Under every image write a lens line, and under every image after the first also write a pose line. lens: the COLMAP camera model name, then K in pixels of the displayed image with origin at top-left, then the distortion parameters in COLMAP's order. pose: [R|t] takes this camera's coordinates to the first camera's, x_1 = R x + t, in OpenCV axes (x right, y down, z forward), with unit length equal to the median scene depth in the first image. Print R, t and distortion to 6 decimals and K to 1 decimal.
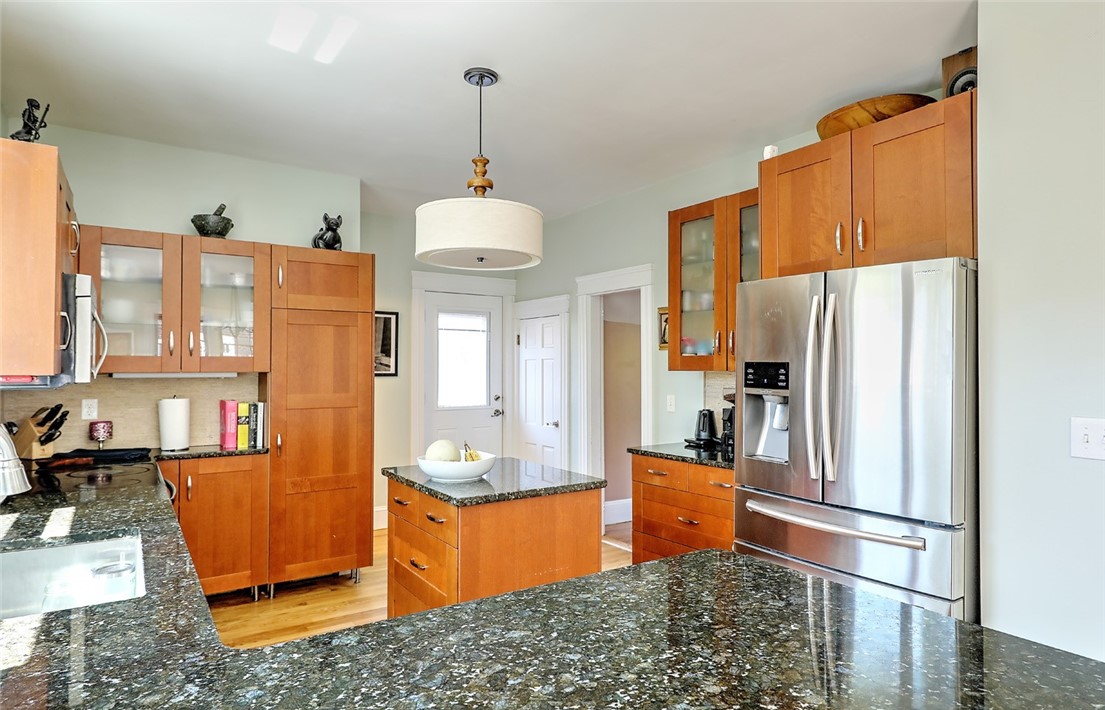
lens RADIAL K [[643.8, 0, 549.8], [0, 643.8, 358.6], [0, 0, 1]] dist [-0.002167, 0.004824]
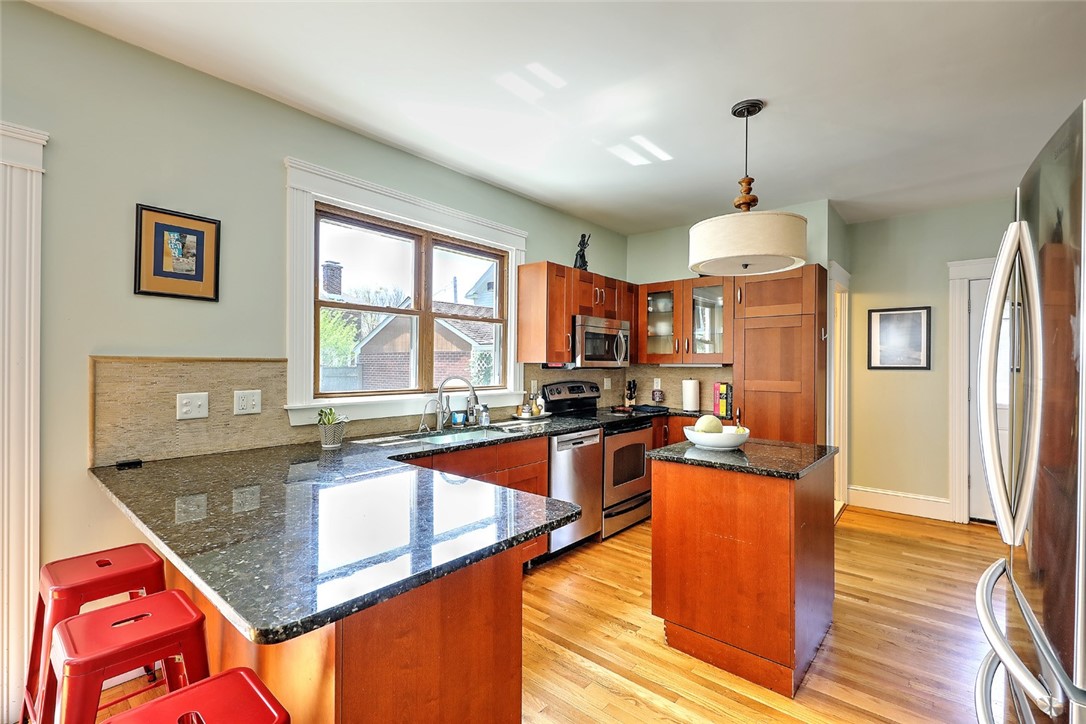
lens RADIAL K [[480.9, 0, 544.3], [0, 480.9, 364.0], [0, 0, 1]] dist [0.015211, -0.001025]
pose [[0.278750, -0.000596, -0.960363, 0.507457], [0.011521, 0.999930, 0.002724, 0.014838], [0.960294, -0.011824, 0.278738, 0.317102]]
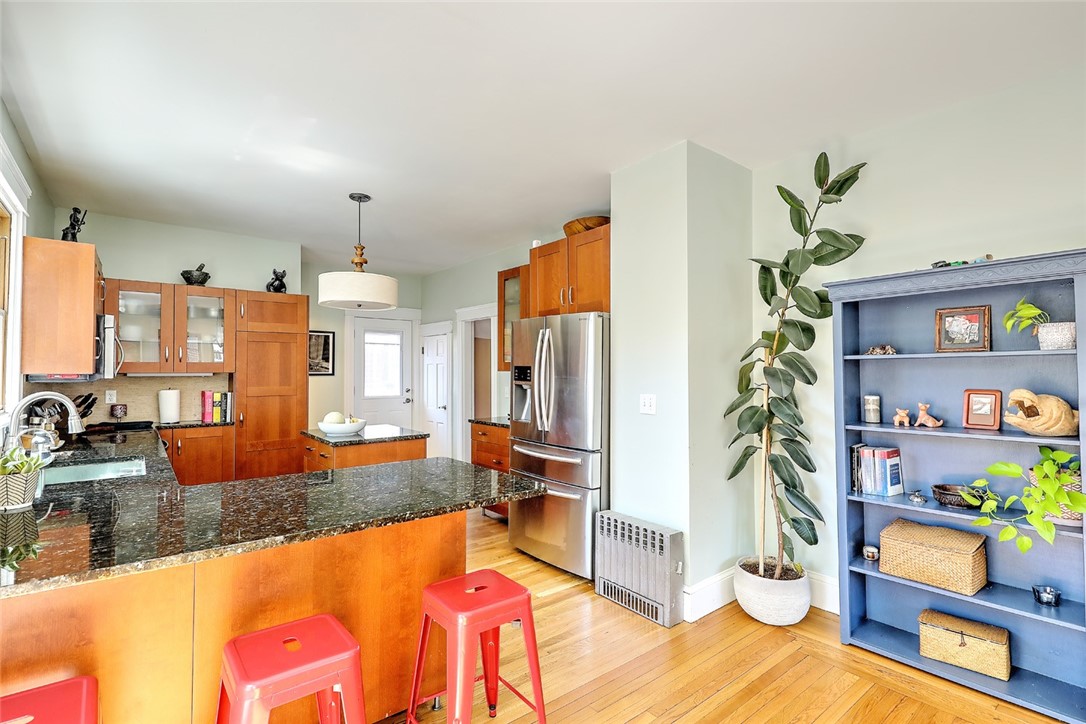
lens RADIAL K [[511.7, 0, 544.8], [0, 511.7, 363.3], [0, 0, 1]] dist [-0.003400, -0.000117]
pose [[0.995624, -0.000326, 0.093454, 0.201731], [0.000157, 0.999998, 0.001824, -0.003590], [-0.093454, -0.001801, 0.995622, -0.307954]]
